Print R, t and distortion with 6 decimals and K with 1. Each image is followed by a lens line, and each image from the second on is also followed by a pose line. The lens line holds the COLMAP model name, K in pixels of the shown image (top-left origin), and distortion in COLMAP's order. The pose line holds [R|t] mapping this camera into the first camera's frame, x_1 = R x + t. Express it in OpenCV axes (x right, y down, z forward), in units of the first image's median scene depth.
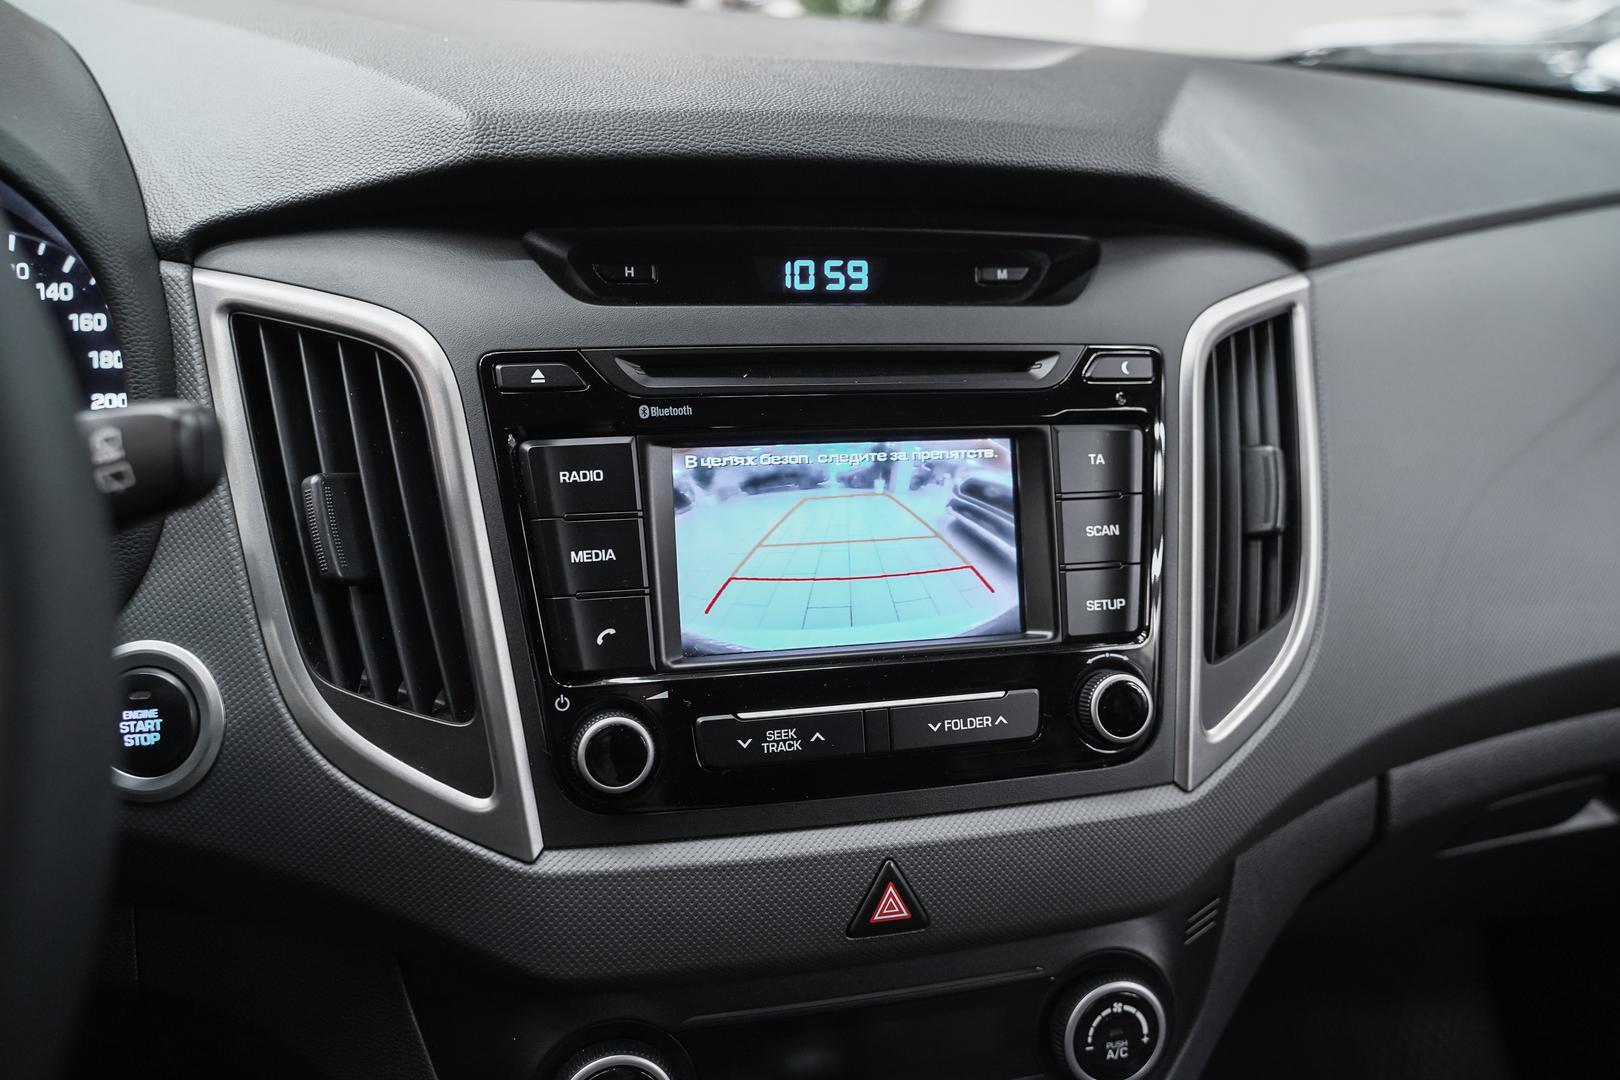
lens RADIAL K [[1350.2, 0, 826.7], [0, 1350.2, 538.2], [0, 0, 1]] dist [-0.009824, -0.007910]
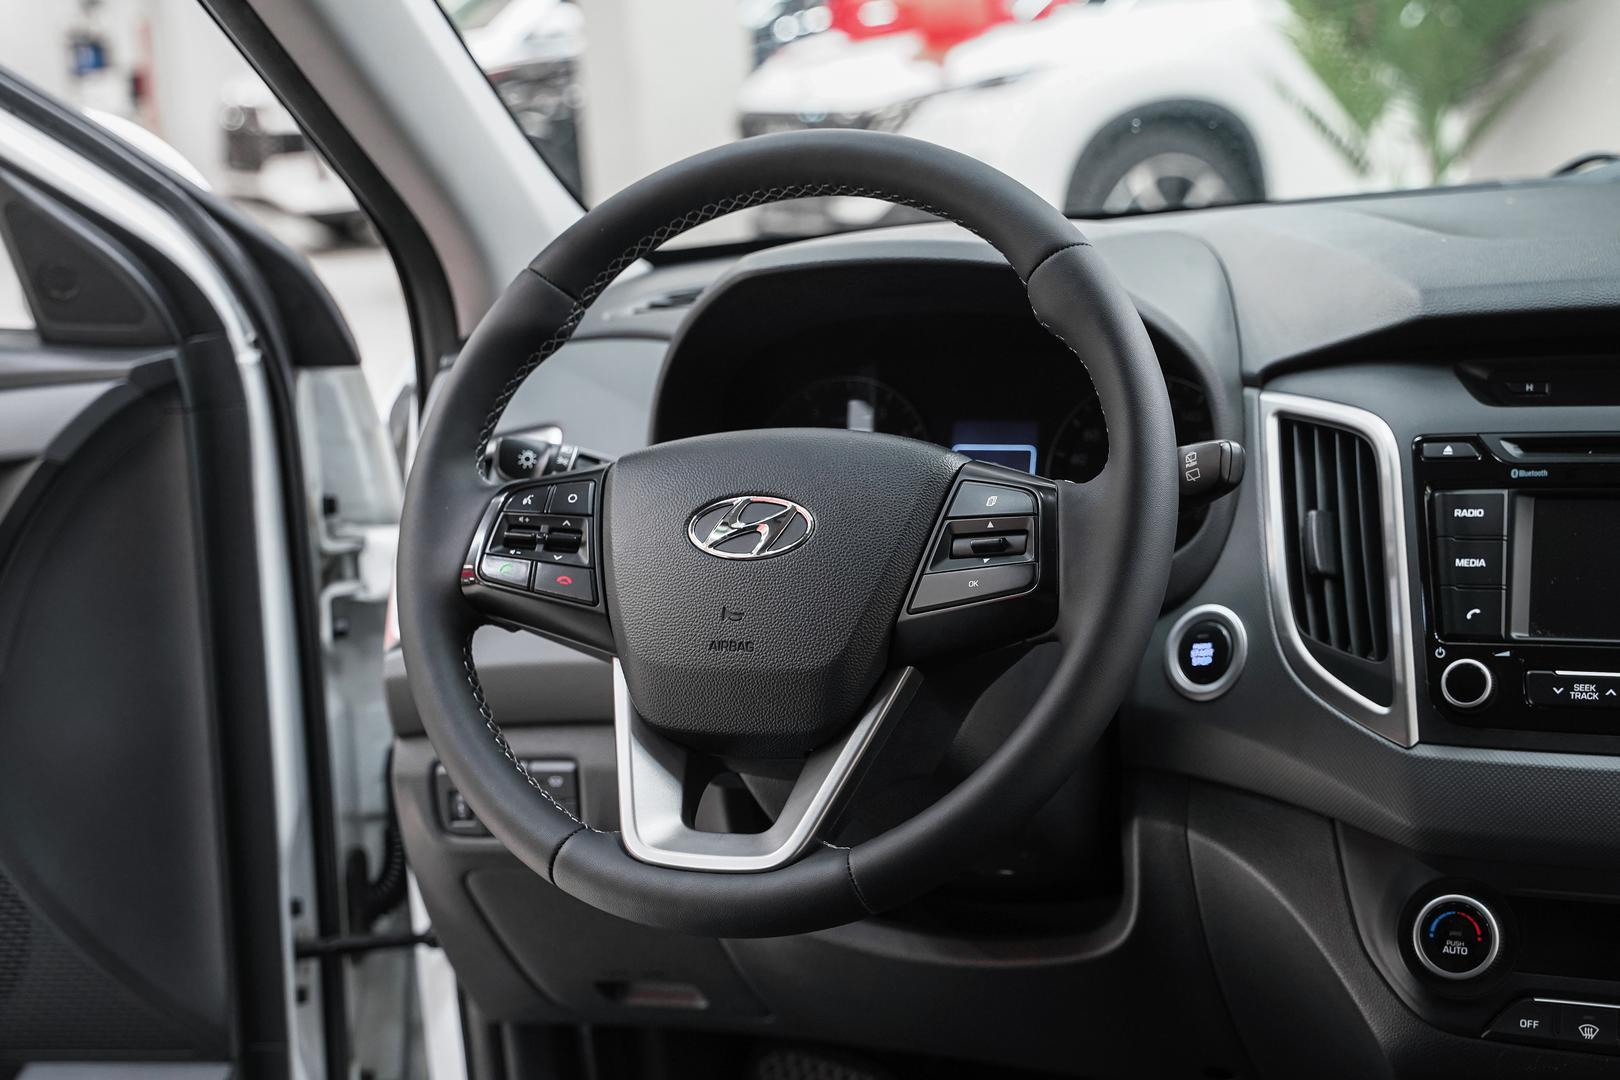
lens RADIAL K [[2478.9, 0, 760.4], [0, 2478.9, 516.2], [0, 0, 1]] dist [-0.003548, 0.000000]
pose [[0.752808, 0.002344, -0.658236, 1.068581], [-0.135467, 0.979139, -0.151444, 0.494194], [0.644150, 0.203177, 0.737421, -1.607987]]
